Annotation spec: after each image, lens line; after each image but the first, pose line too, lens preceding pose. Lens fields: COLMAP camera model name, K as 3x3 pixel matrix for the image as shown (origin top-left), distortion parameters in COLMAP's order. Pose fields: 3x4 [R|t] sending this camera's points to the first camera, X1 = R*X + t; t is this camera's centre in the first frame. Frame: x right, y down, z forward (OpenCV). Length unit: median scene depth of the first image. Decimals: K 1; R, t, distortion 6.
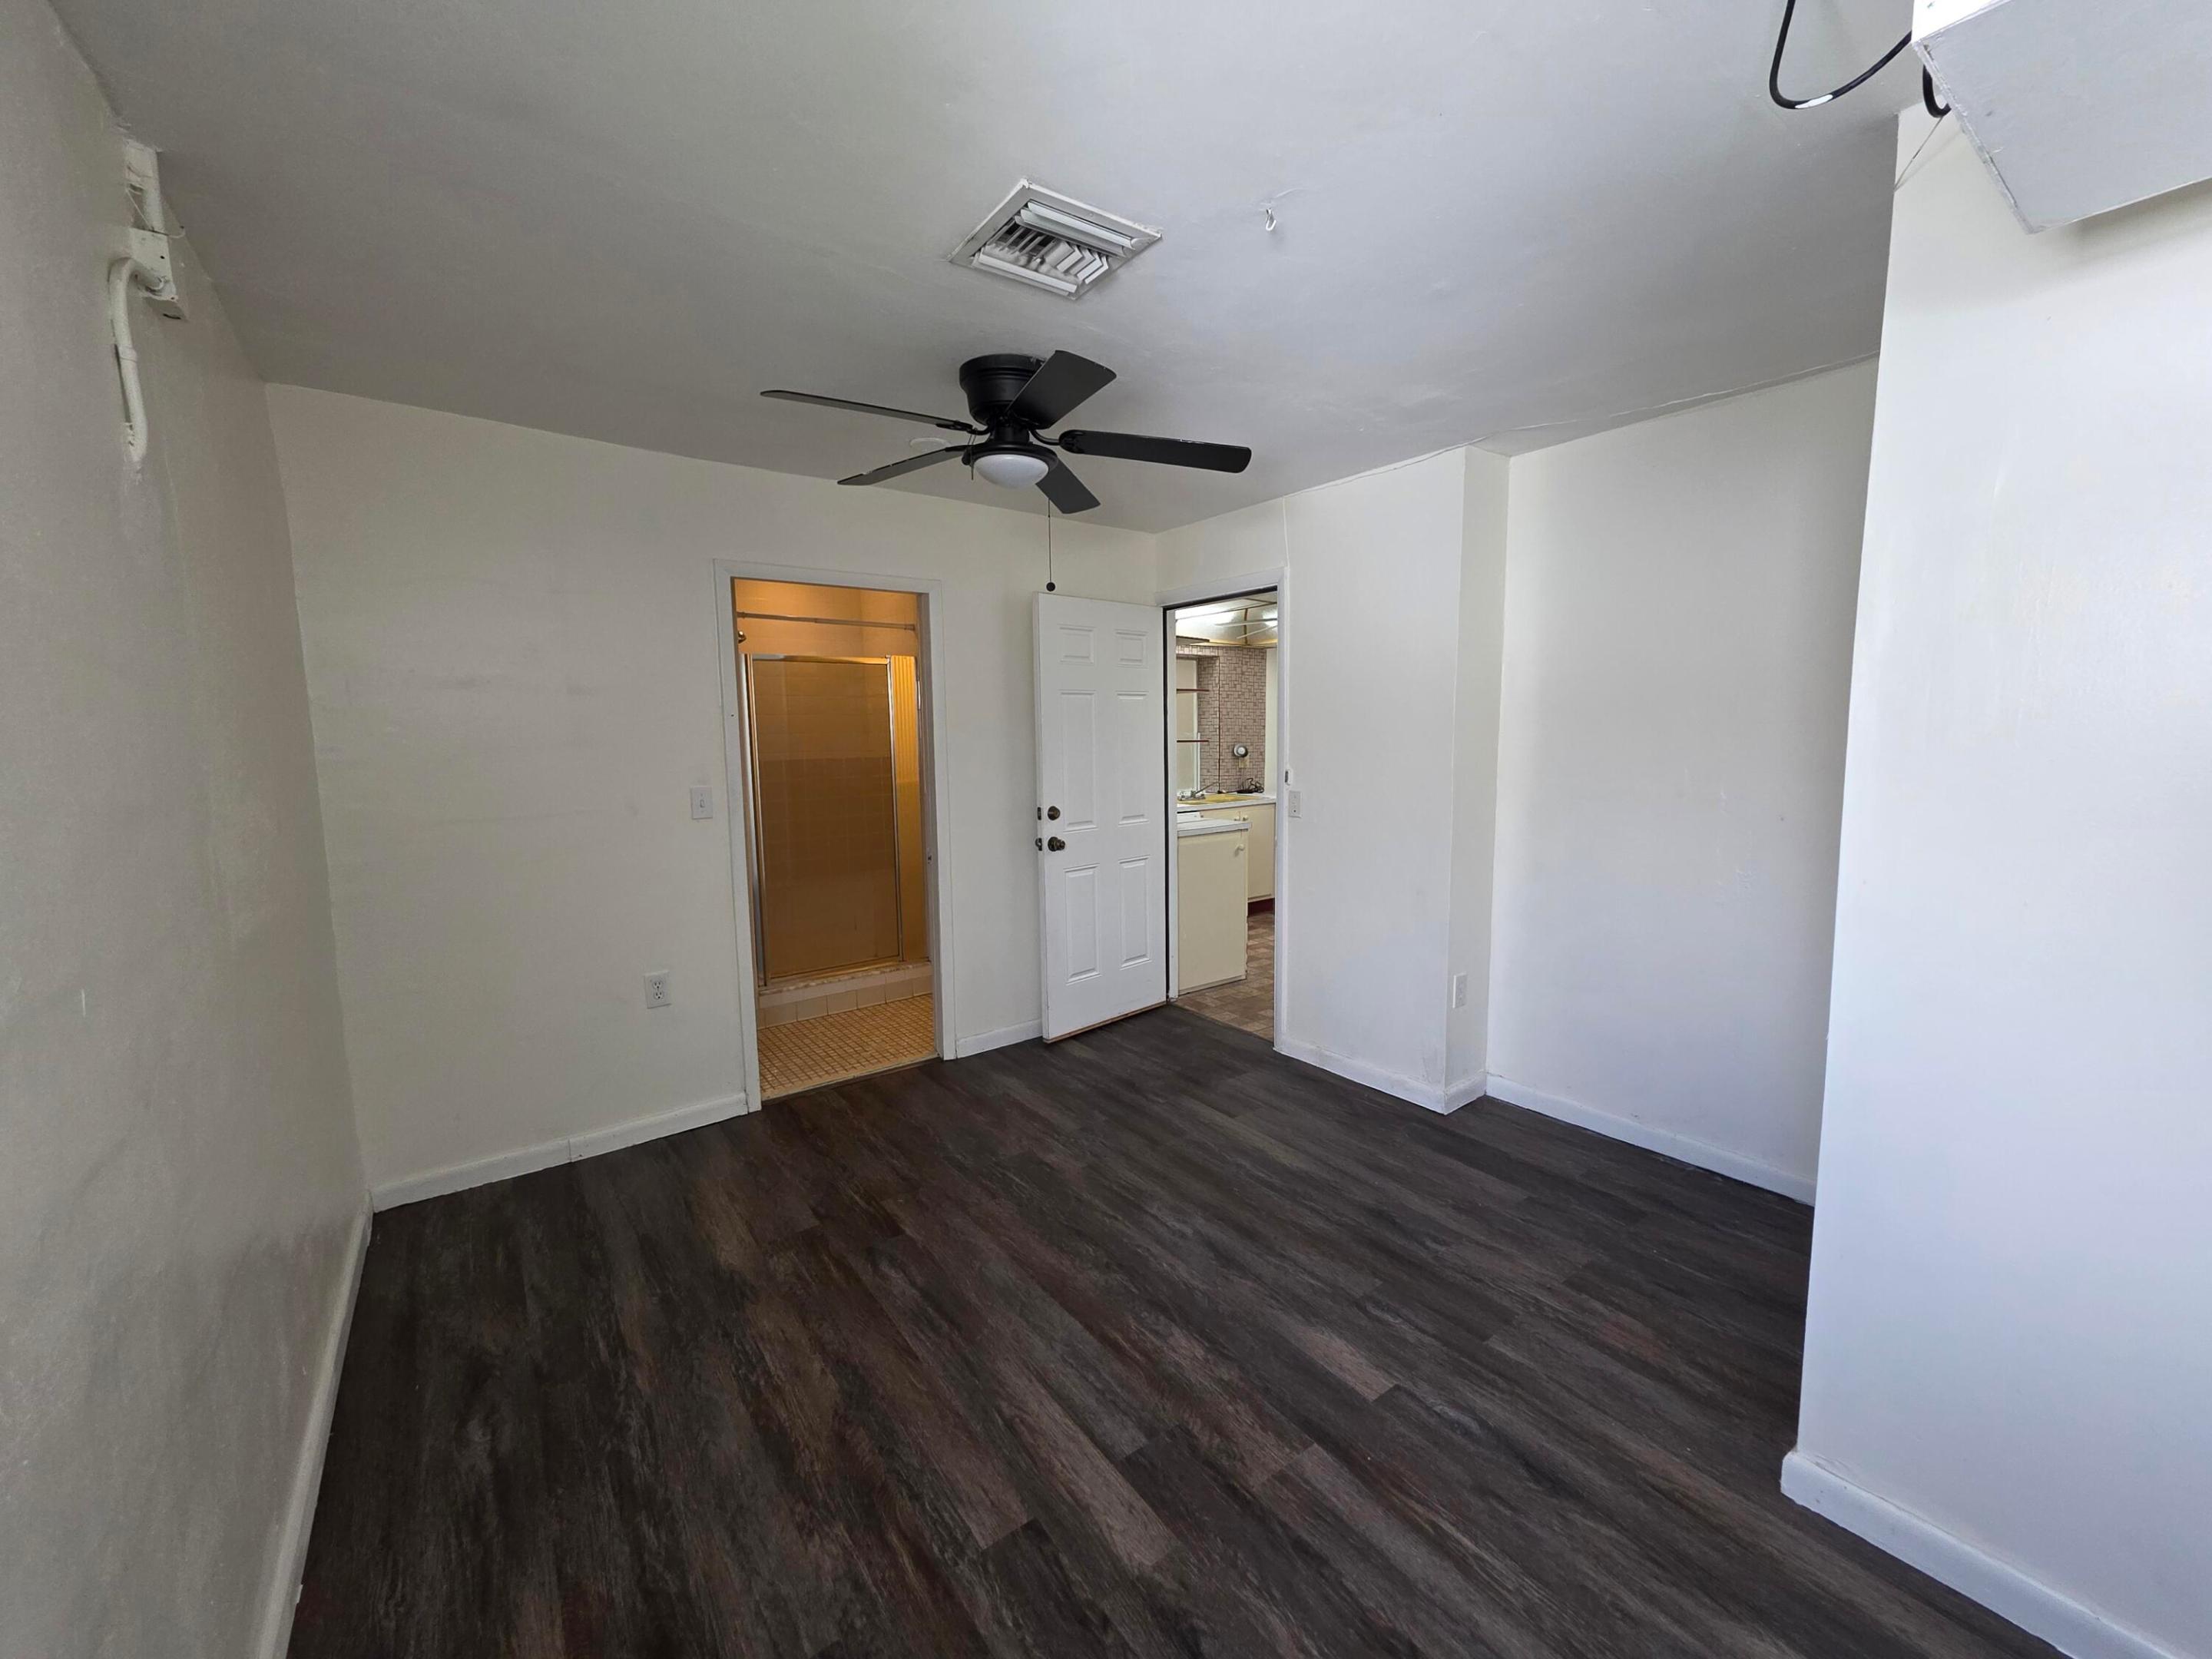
lens RADIAL K [[896.2, 0, 1121.5], [0, 896.2, 826.0], [0, 0, 1]] dist [0.004824, 0.000034]
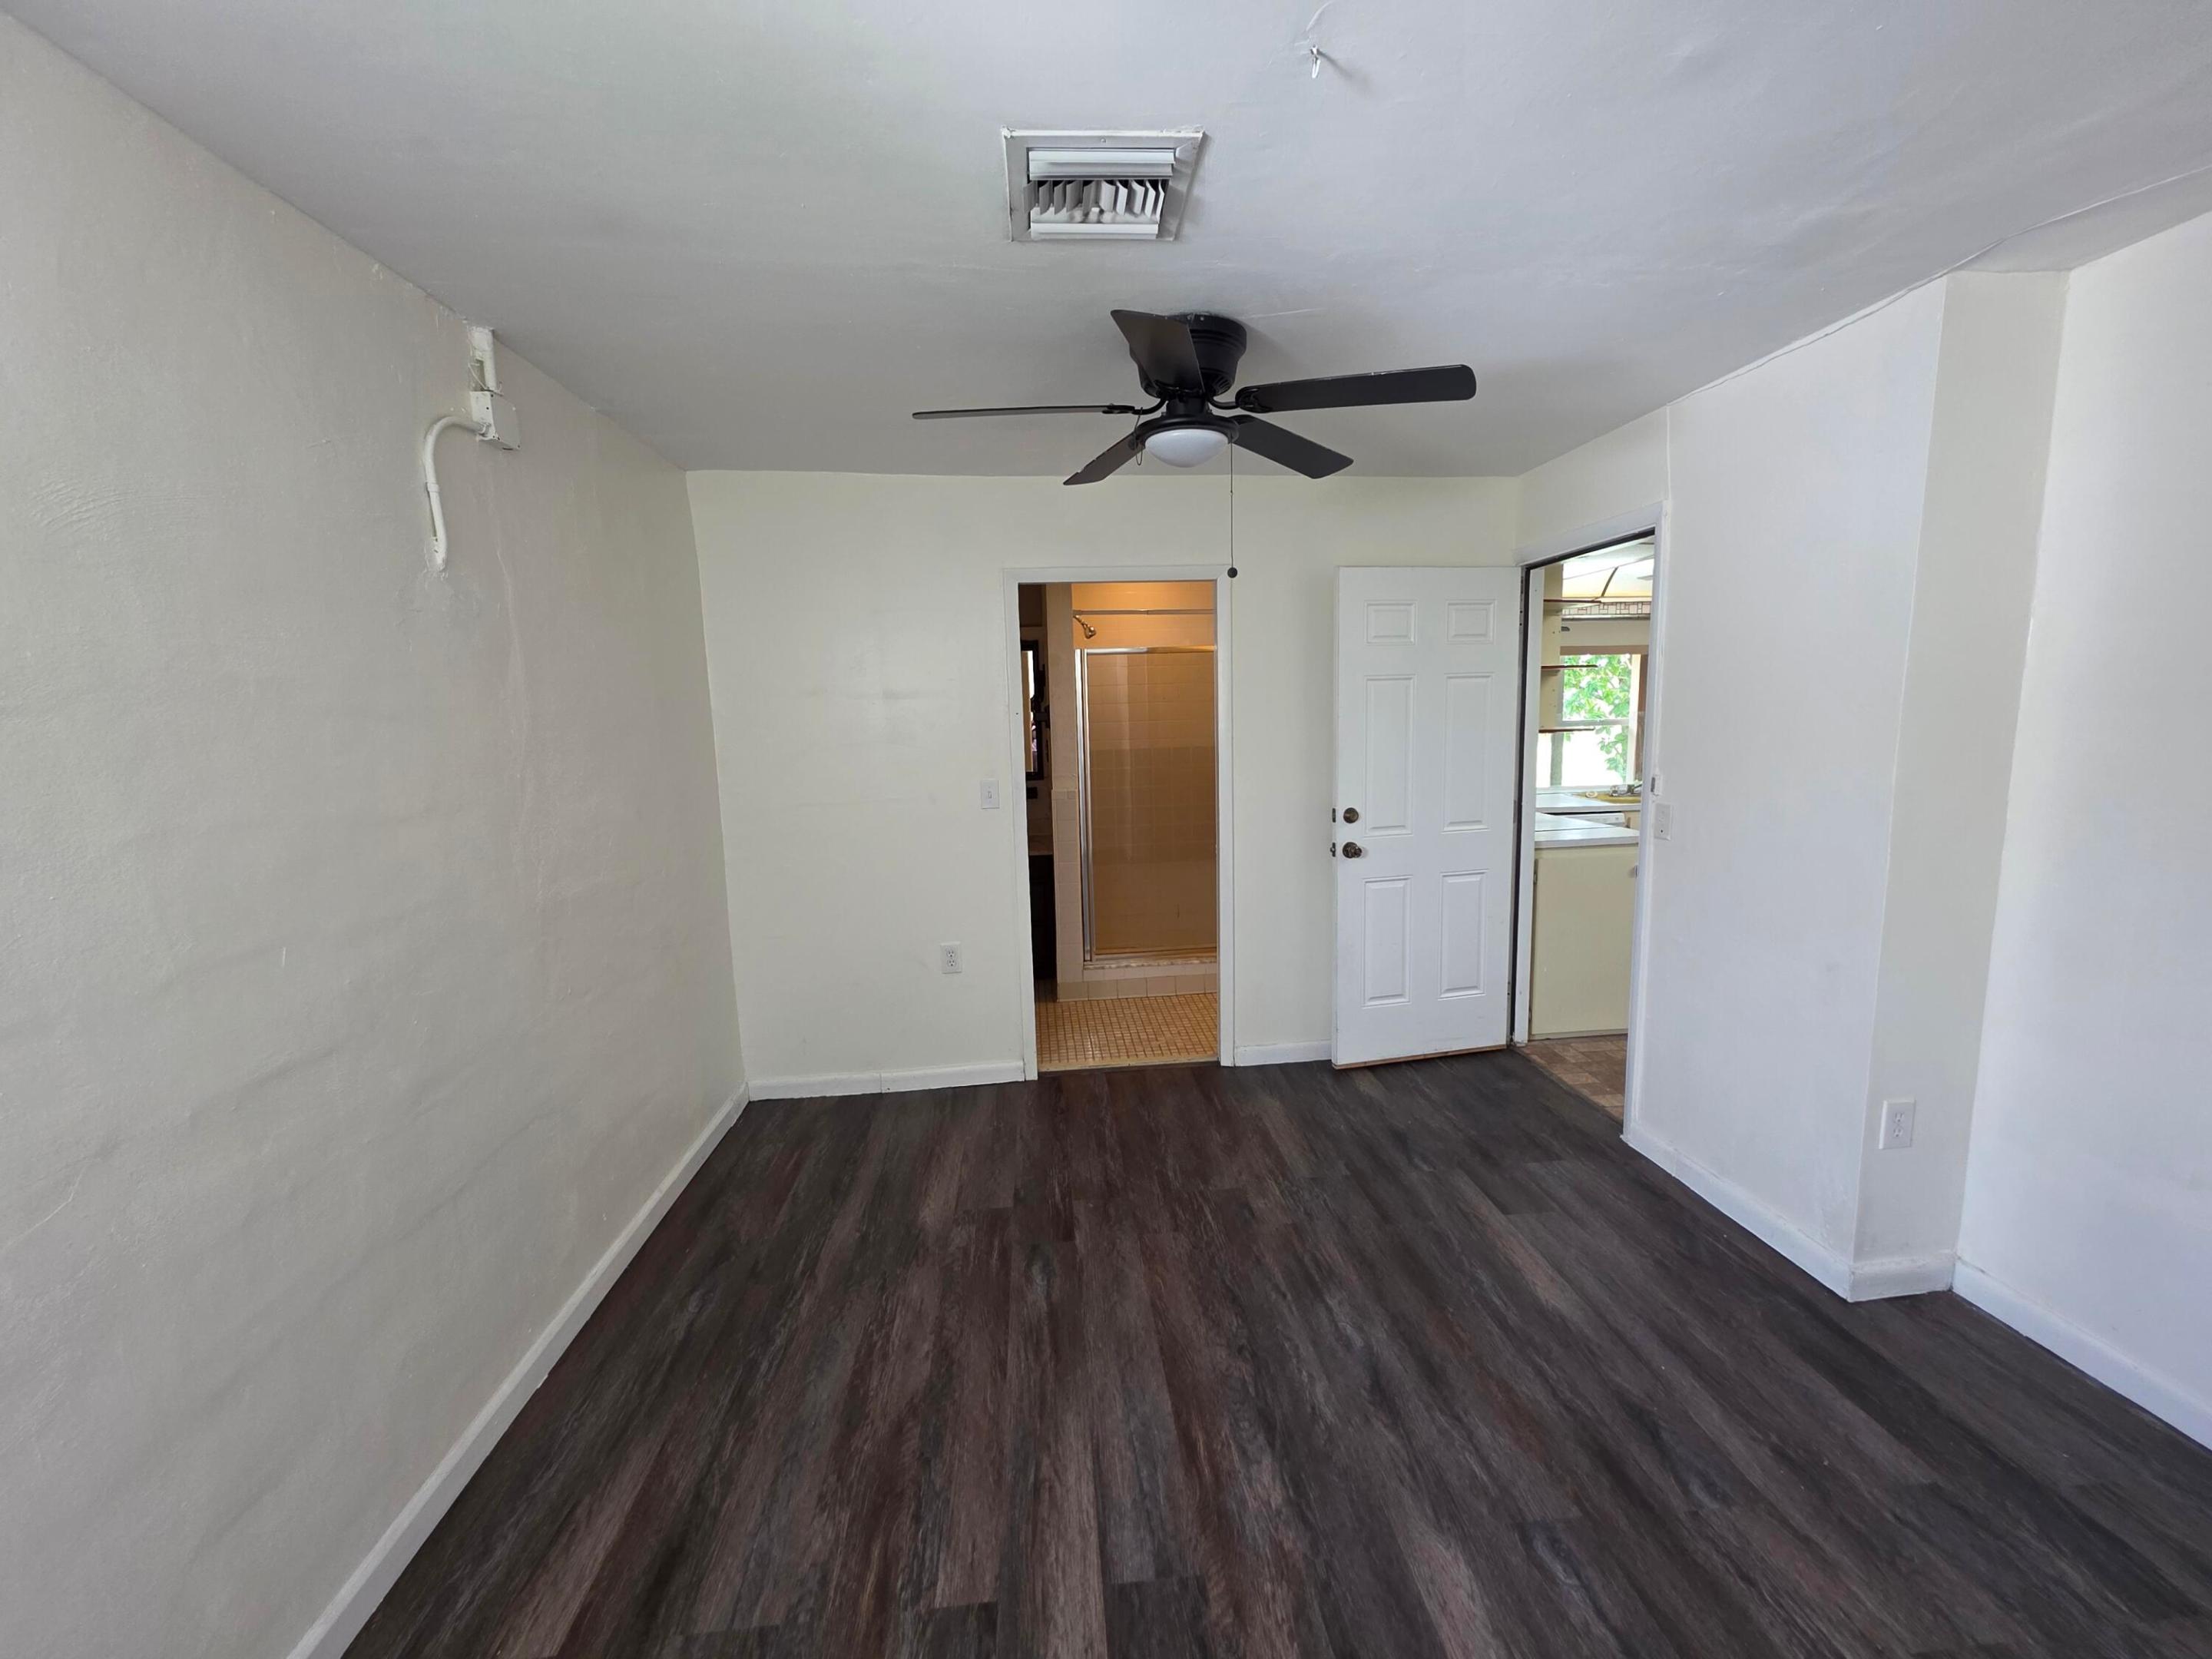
lens RADIAL K [[896.2, 0, 1101.9], [0, 896.2, 827.5], [0, 0, 1]] dist [0.004824, 0.000034]
pose [[0.848488, 0.060563, -0.525738, 0.294608], [-0.041823, 0.997997, 0.047468, -0.055765], [0.527560, -0.018288, 0.849321, 0.186199]]
